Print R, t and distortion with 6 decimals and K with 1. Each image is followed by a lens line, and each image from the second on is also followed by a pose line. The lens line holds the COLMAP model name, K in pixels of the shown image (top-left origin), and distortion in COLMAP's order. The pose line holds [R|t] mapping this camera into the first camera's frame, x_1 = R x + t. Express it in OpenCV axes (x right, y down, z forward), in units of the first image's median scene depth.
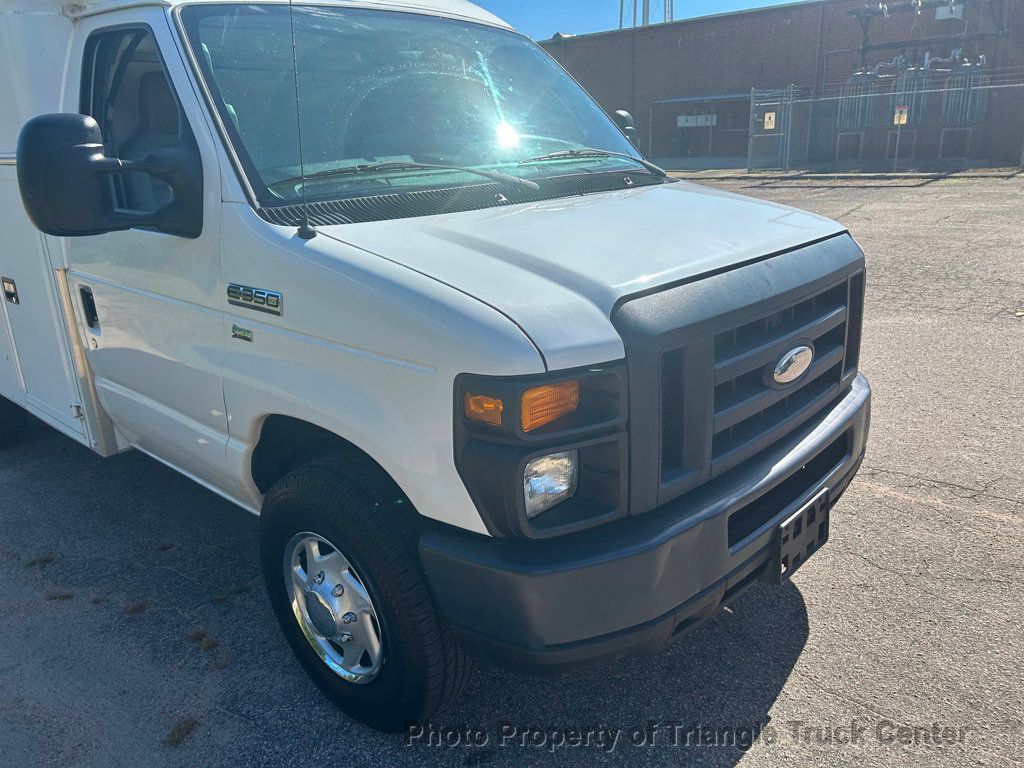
lens RADIAL K [[770.7, 0, 509.9], [0, 770.7, 390.6], [0, 0, 1]] dist [0.030700, -0.038726]
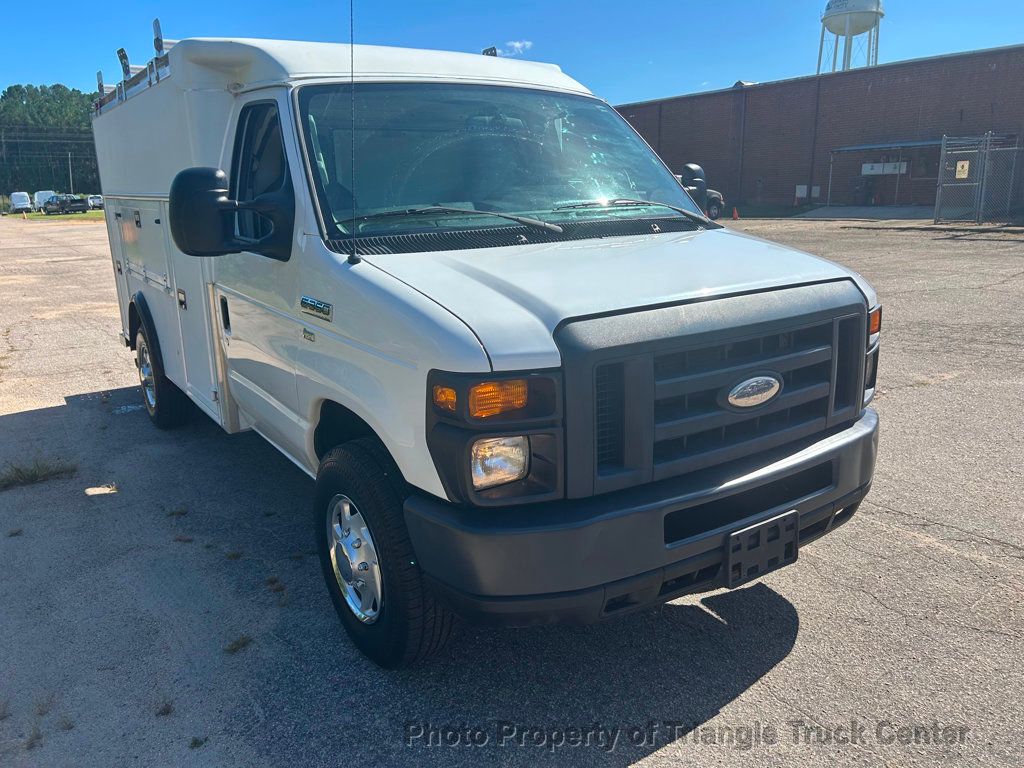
lens RADIAL K [[785.7, 0, 511.3], [0, 785.7, 386.9], [0, 0, 1]] dist [0.048142, -0.061504]
pose [[0.969003, 0.073650, -0.235814, 0.279283], [-0.088033, 0.994809, -0.051043, 0.046262], [0.230831, 0.070220, 0.970457, -0.182345]]
